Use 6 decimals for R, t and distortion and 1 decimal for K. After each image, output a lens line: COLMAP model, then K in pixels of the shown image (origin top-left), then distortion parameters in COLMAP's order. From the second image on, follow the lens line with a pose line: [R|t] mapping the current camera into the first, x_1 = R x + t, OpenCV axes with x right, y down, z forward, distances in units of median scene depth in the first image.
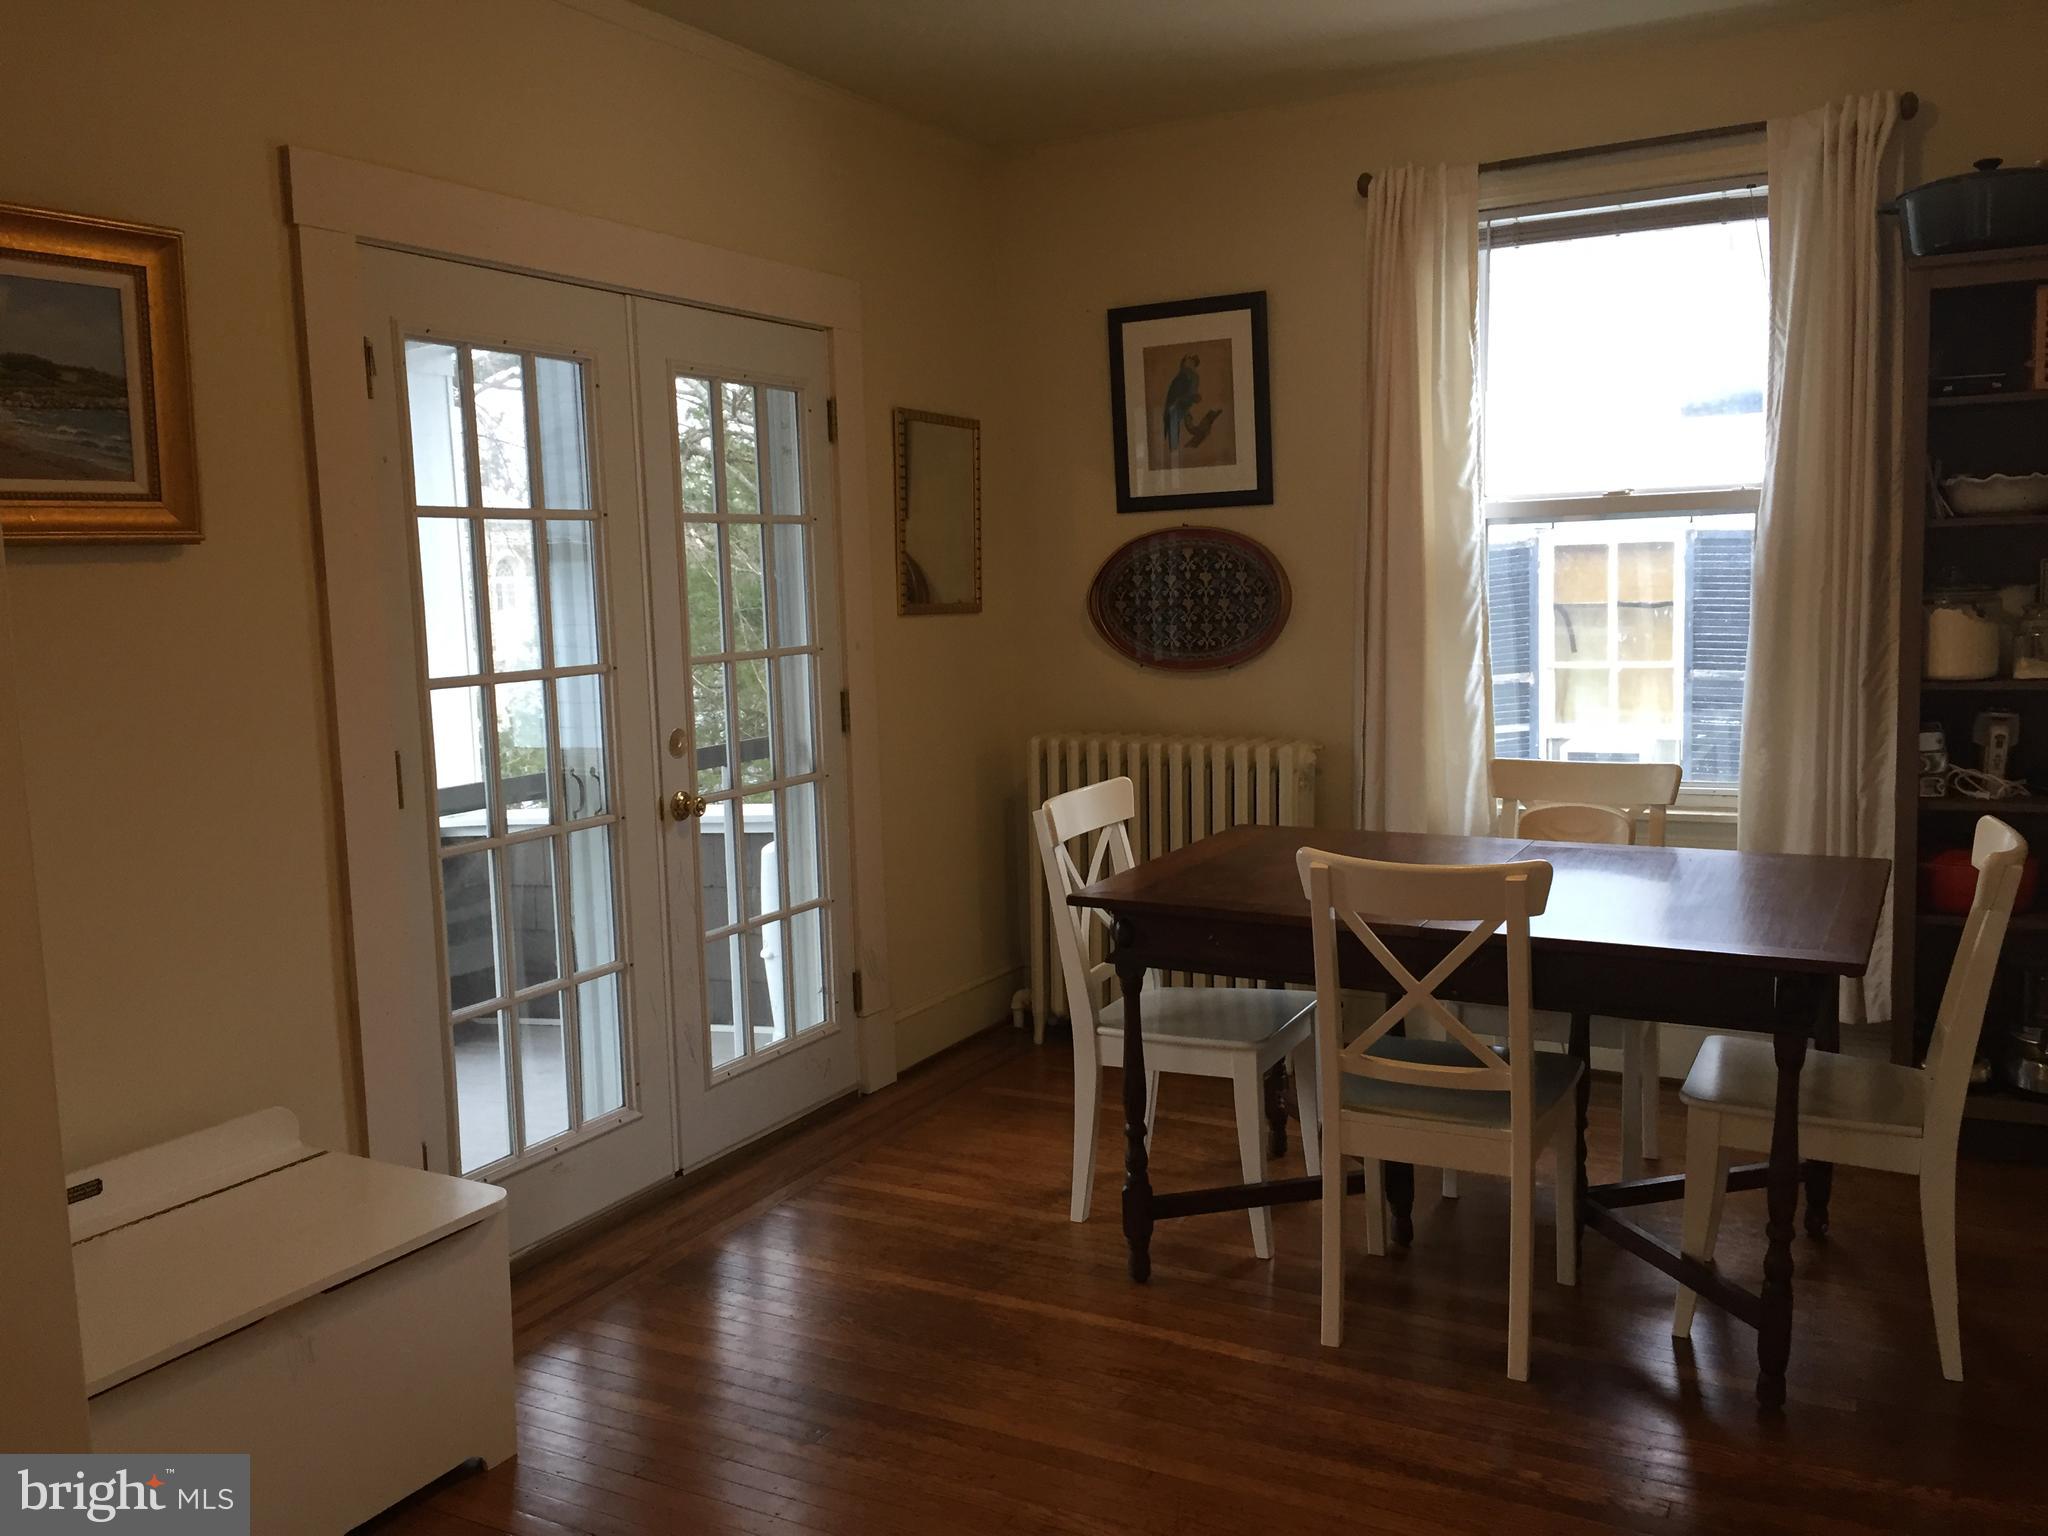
lens RADIAL K [[1756.9, 0, 1027.1], [0, 1756.9, 759.3], [0, 0, 1]] dist [0.082932, -0.090124]
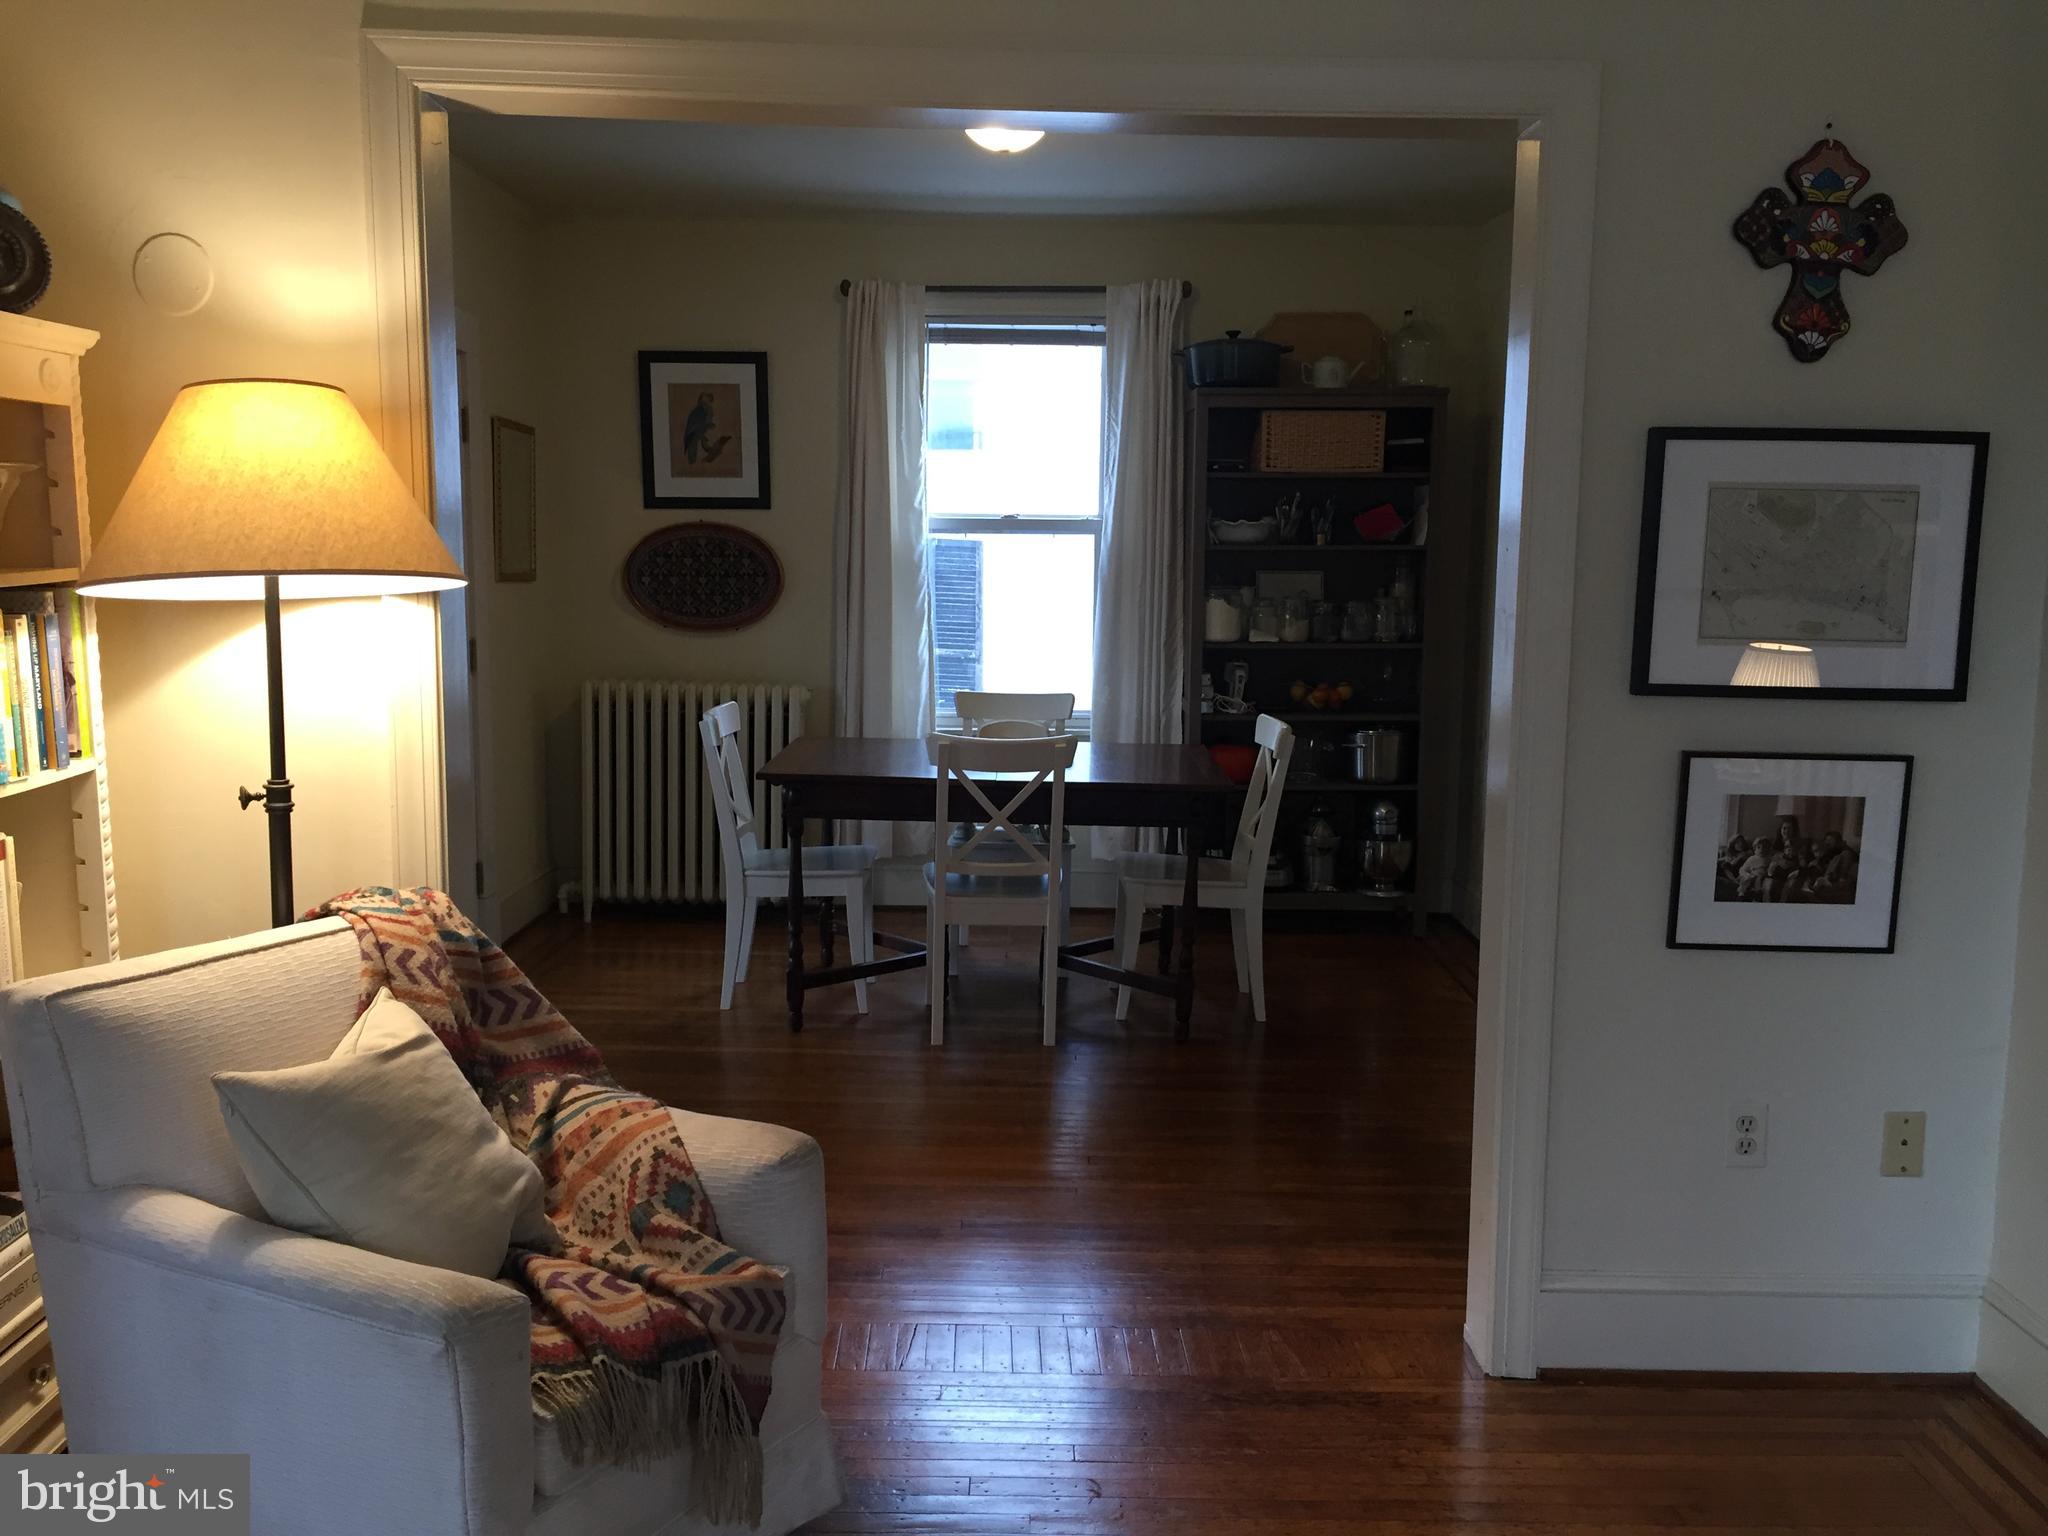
lens RADIAL K [[1756.9, 0, 1022.2], [0, 1756.9, 766.7], [0, 0, 1]] dist [0.082932, -0.090124]
pose [[0.880228, -0.017296, 0.474236, -0.403074], [0.012946, 0.999839, 0.012436, 0.046704], [-0.474375, -0.004807, 0.880310, -0.343275]]
